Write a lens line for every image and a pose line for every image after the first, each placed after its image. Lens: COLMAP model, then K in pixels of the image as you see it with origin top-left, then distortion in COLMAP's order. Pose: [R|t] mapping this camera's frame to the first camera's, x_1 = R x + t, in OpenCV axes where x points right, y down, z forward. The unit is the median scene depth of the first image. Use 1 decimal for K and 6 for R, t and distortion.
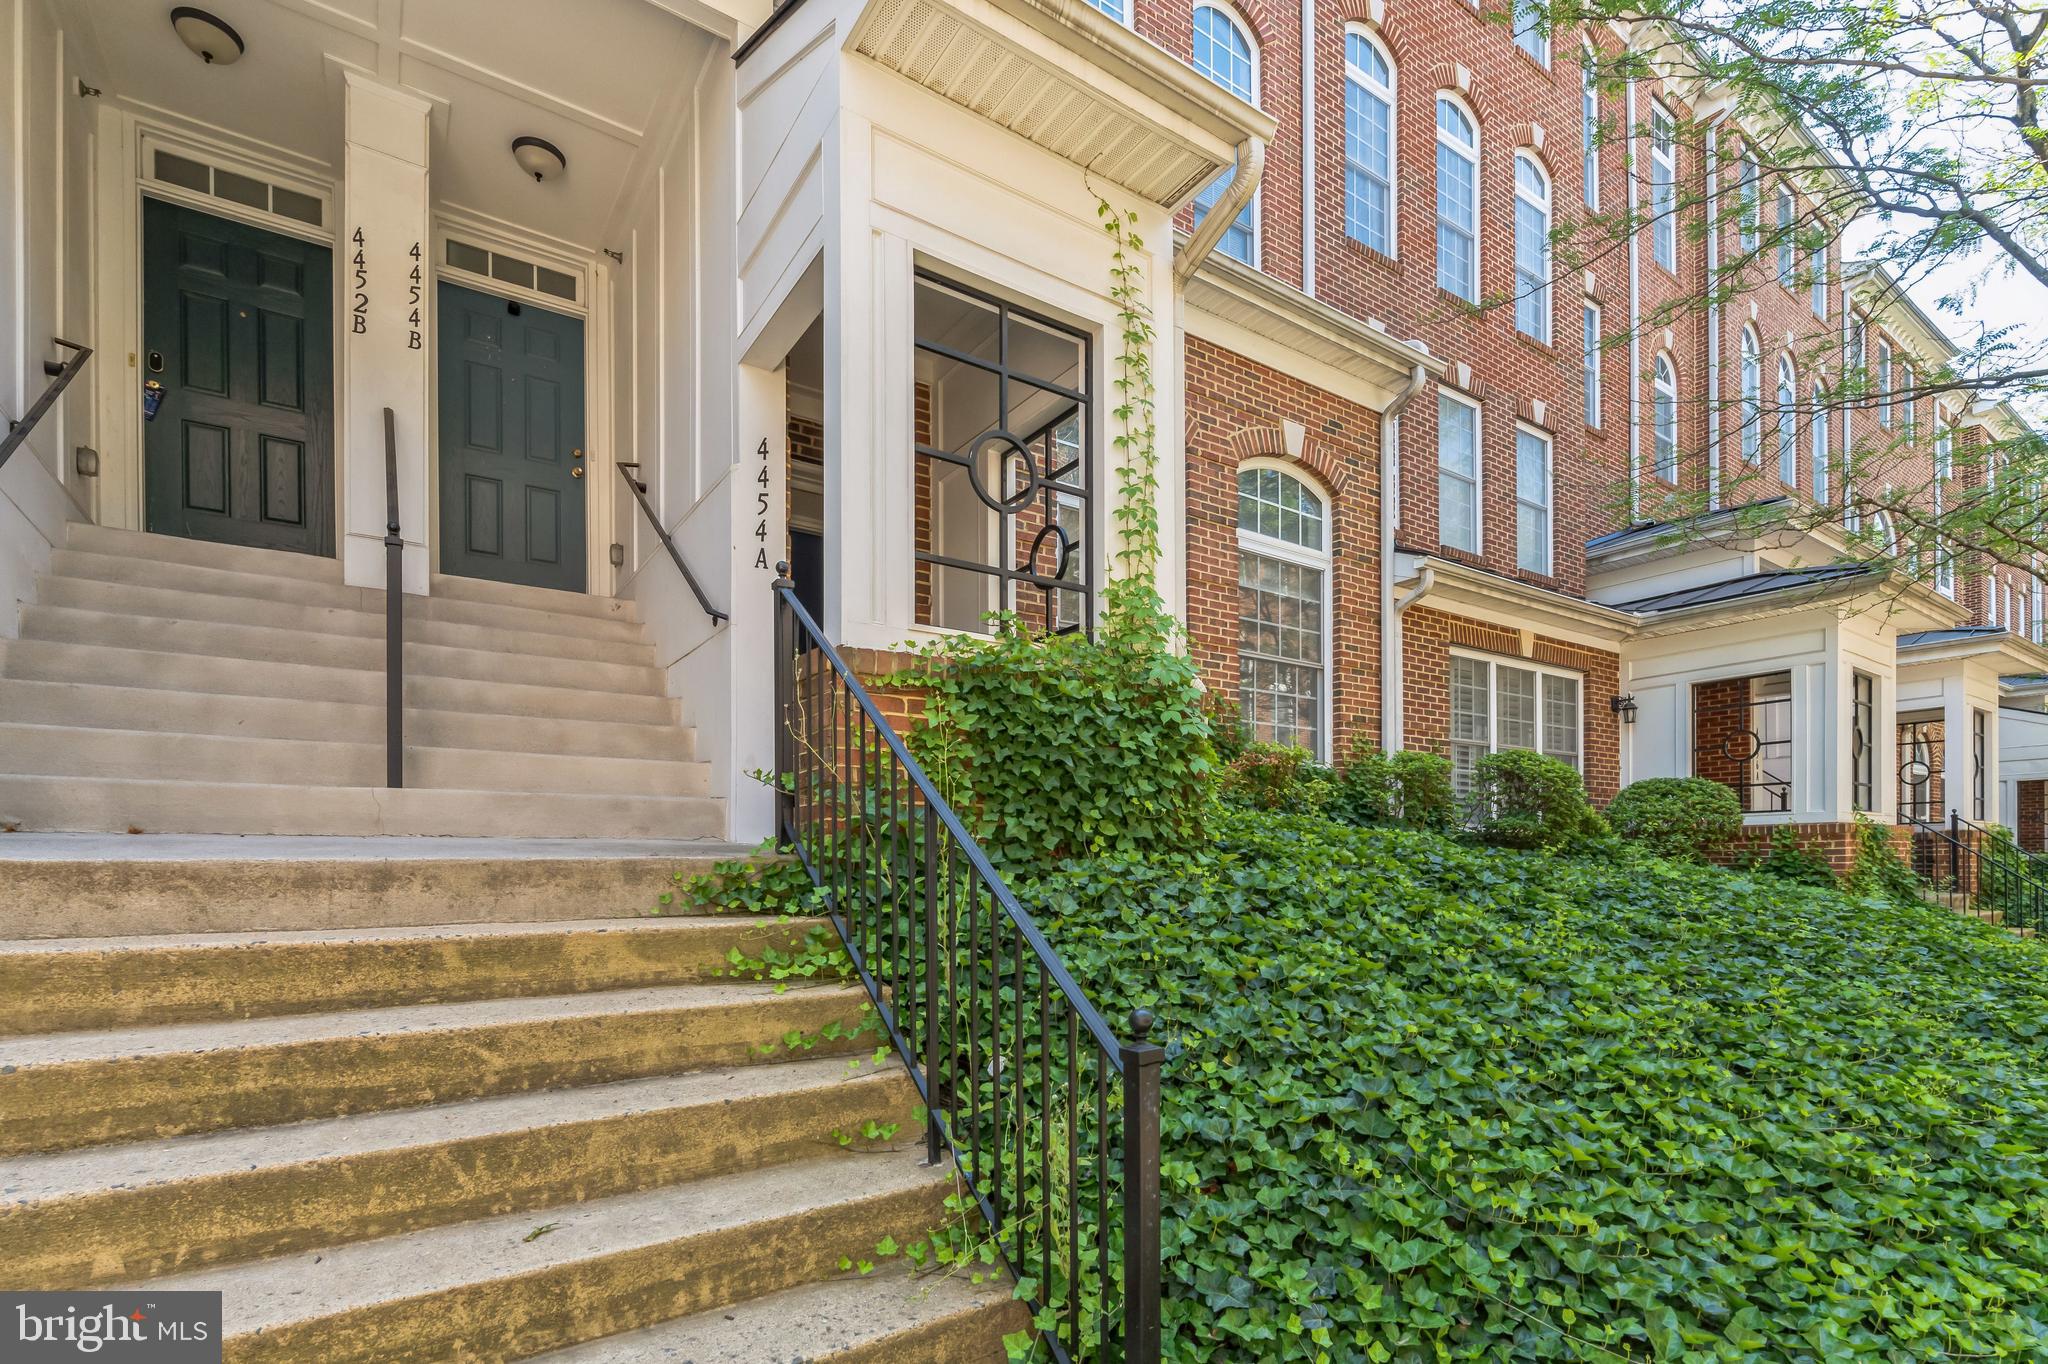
lens RADIAL K [[957.9, 0, 1037.7], [0, 957.9, 863.1], [0, 0, 1]] dist [-0.002433, -0.000289]
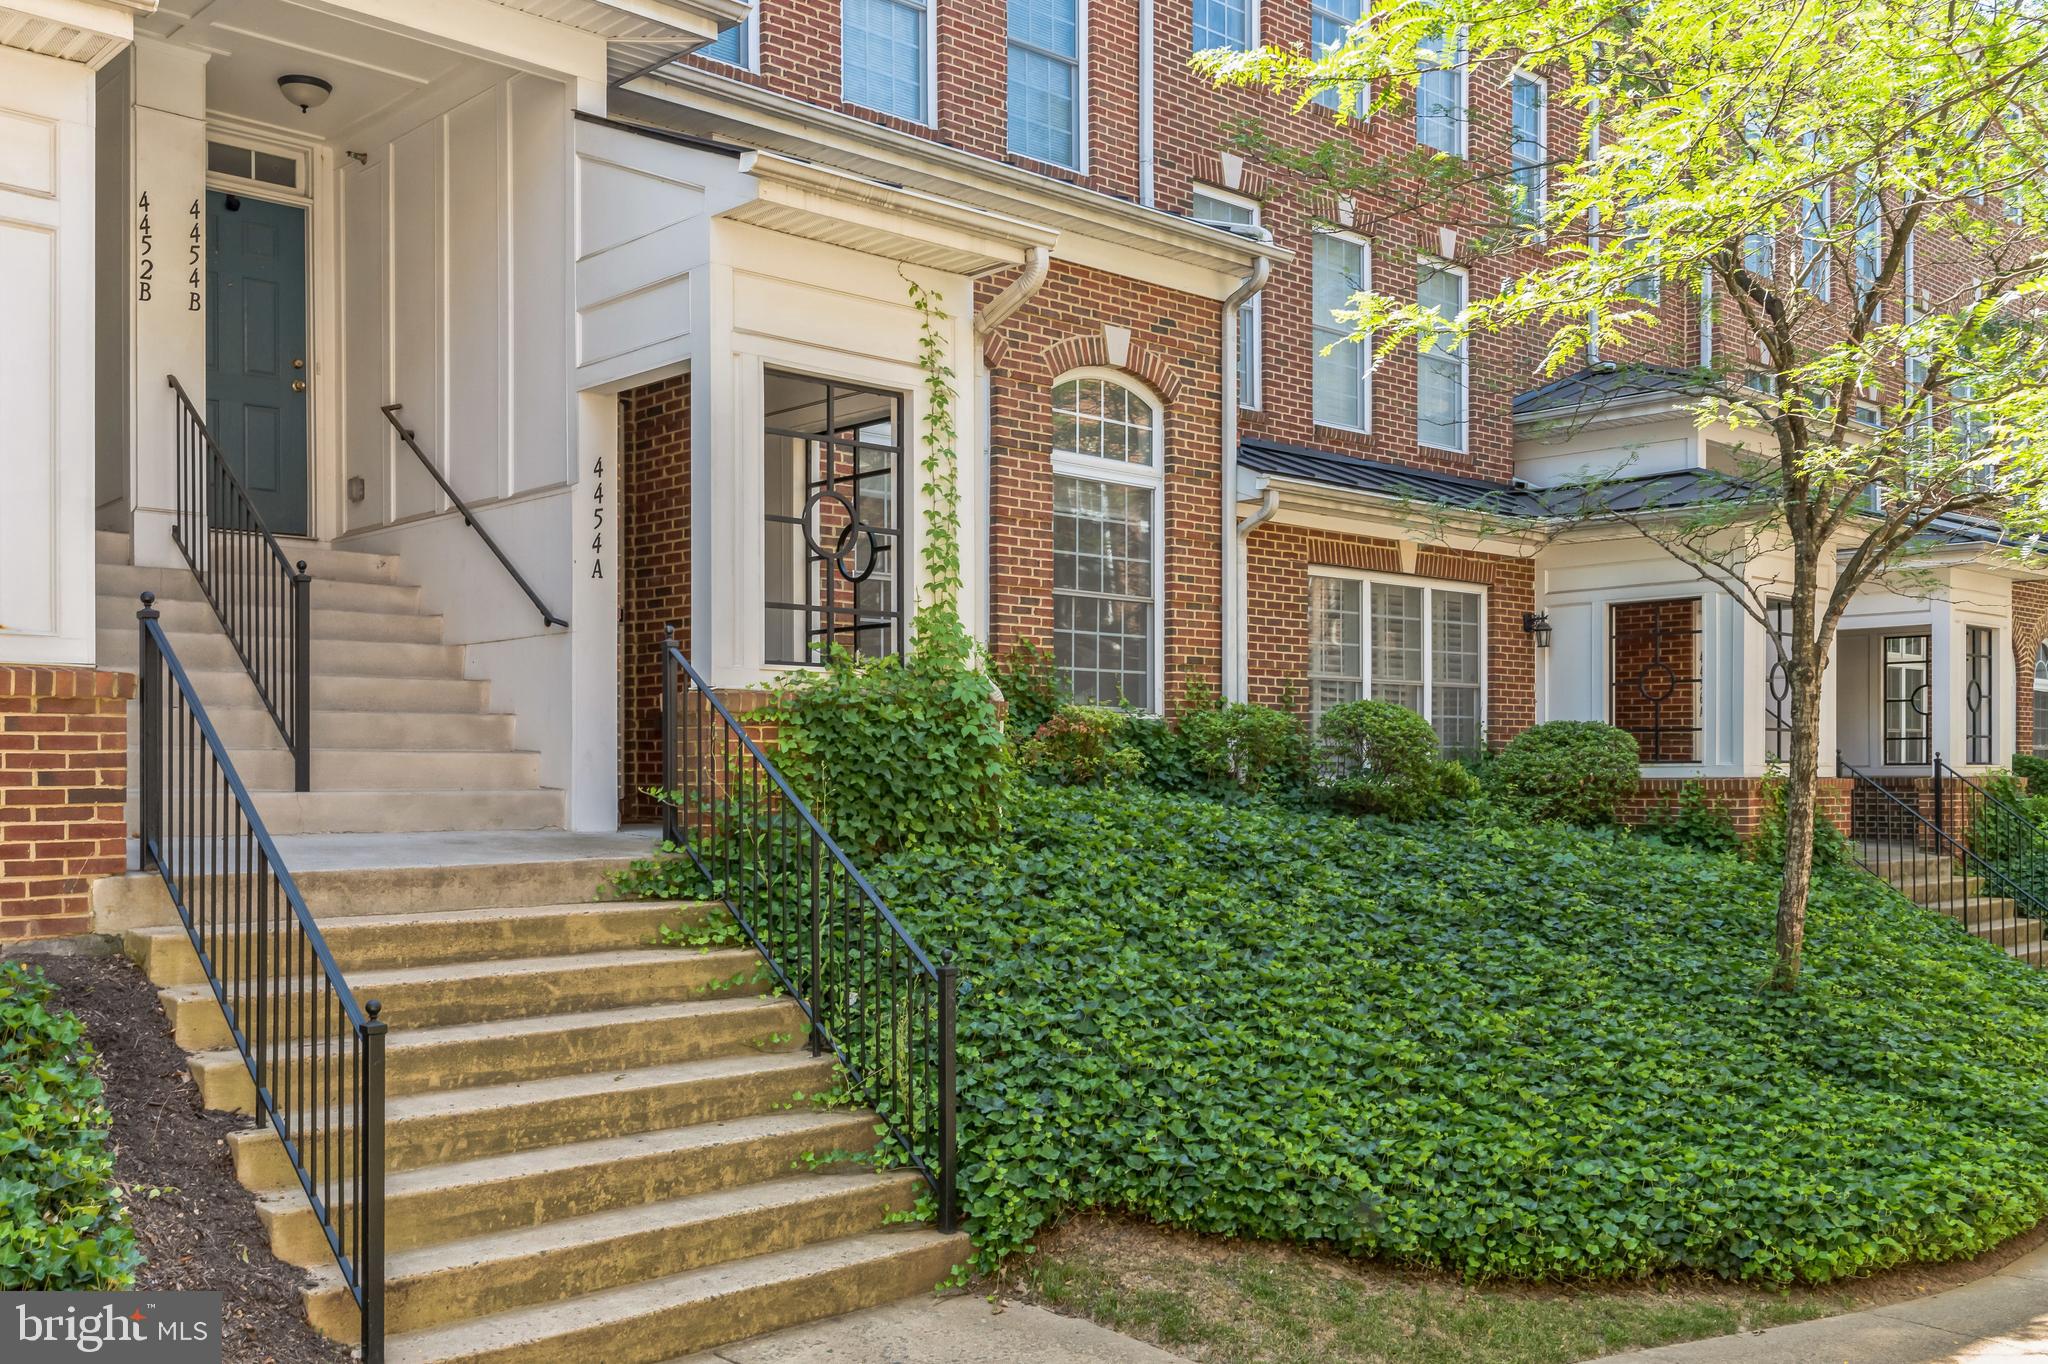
lens RADIAL K [[1836.4, 0, 998.4], [0, 1836.4, 772.6], [0, 0, 1]] dist [0.004938, -0.002719]
pose [[0.990146, 0.002639, 0.140015, -0.128851], [-0.002185, 0.999992, -0.003392, -0.081314], [-0.140023, 0.003052, 0.990144, -1.121853]]
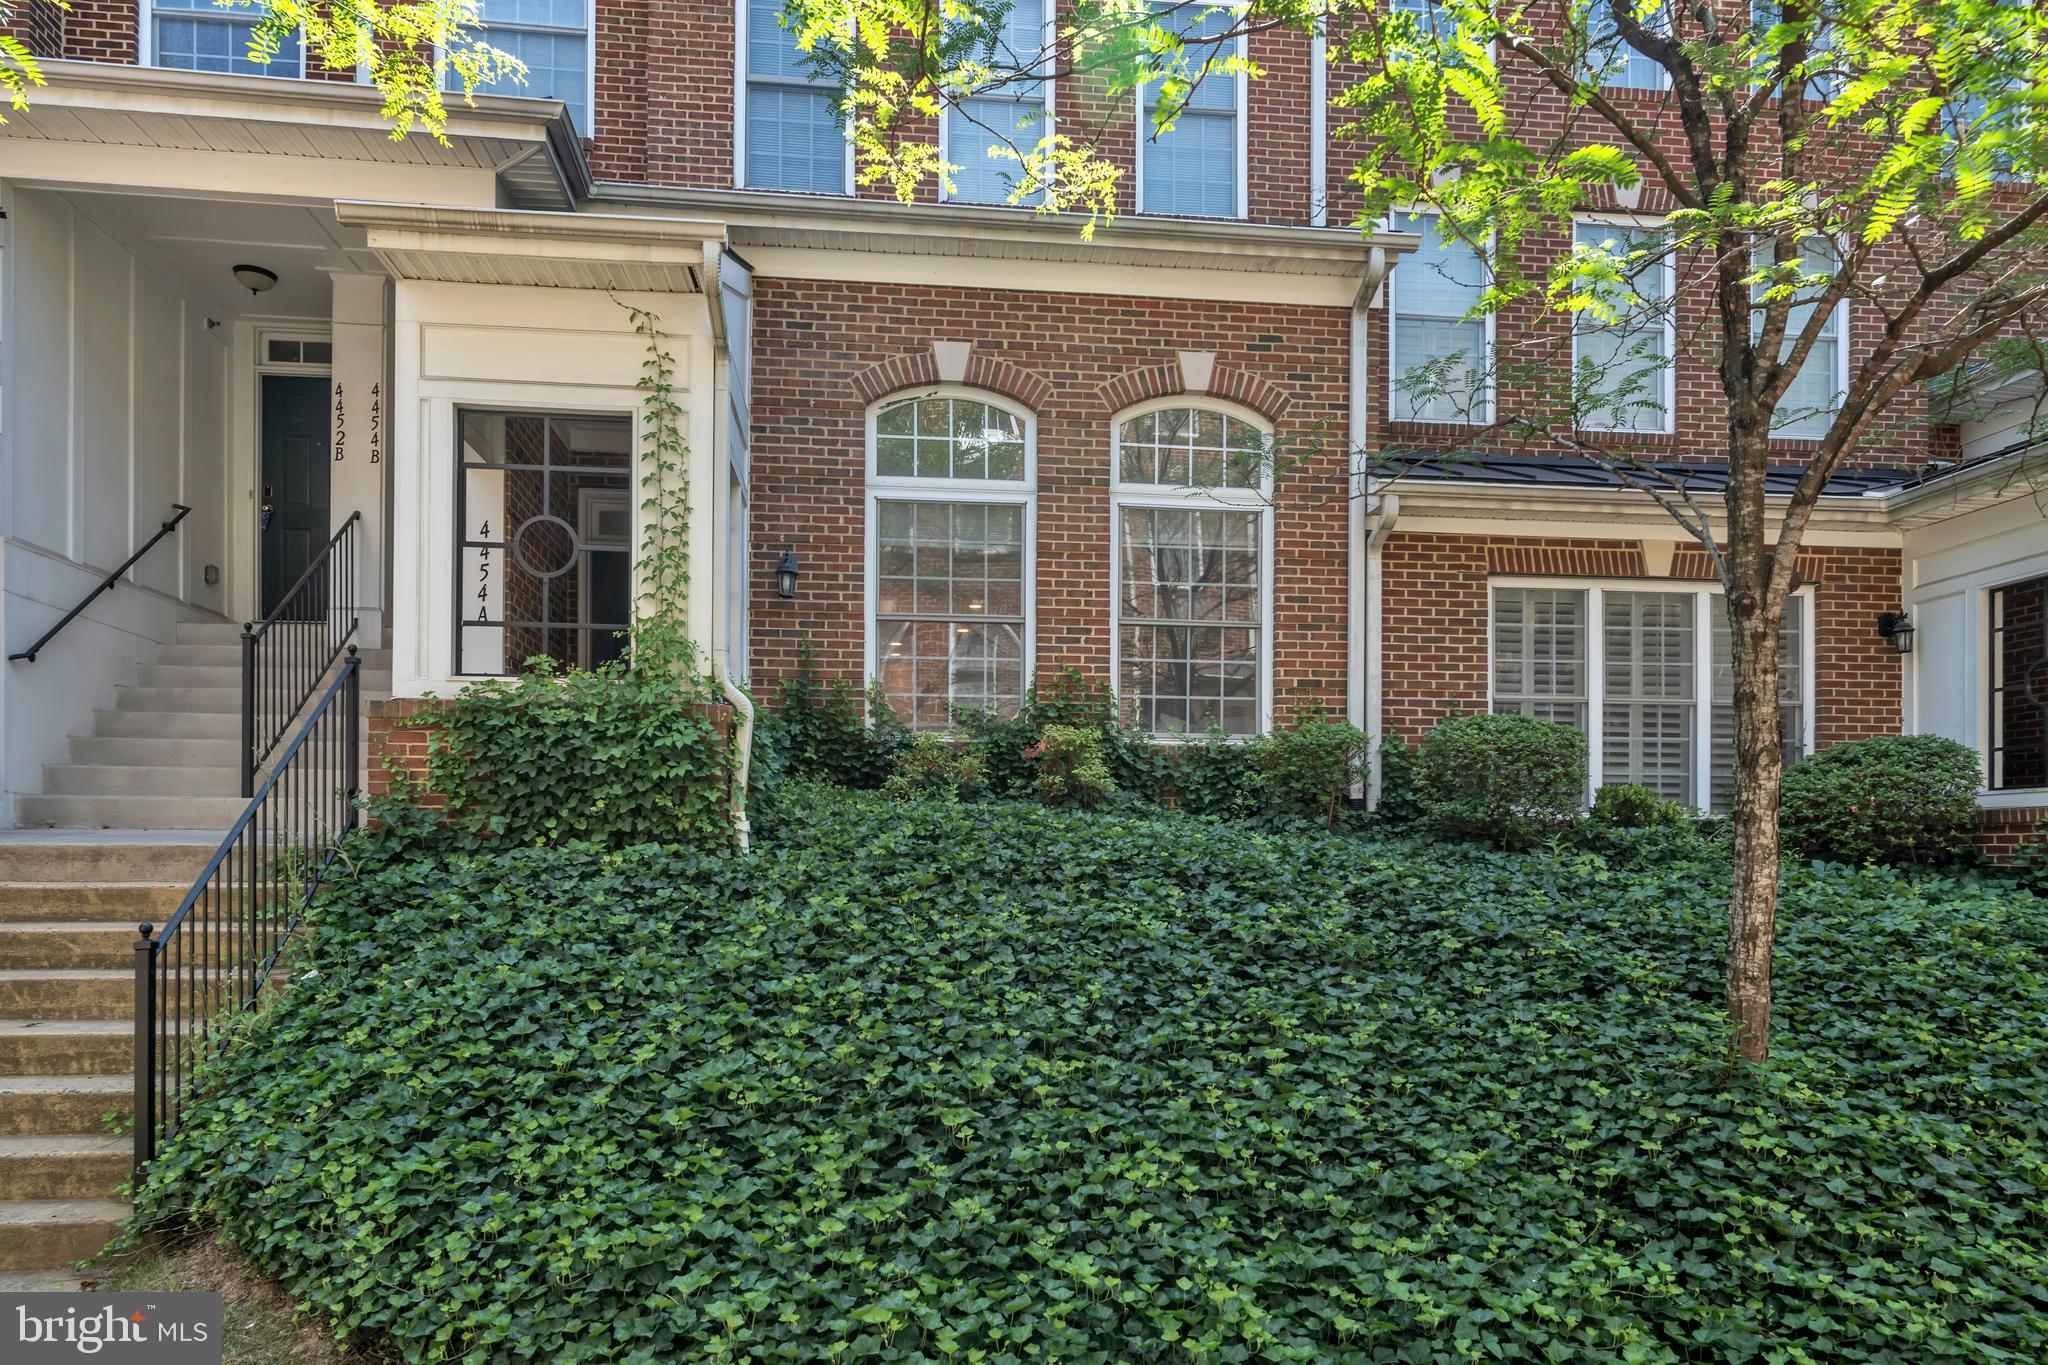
lens RADIAL K [[1279.6, 0, 994.8], [0, 1279.6, 852.0], [0, 0, 1]] dist [-0.002566, 0.004630]
pose [[0.882702, 0.009692, -0.469833, 1.141477], [-0.009633, 0.999950, 0.002531, -0.007486], [0.469834, 0.002291, 0.882752, -0.204390]]
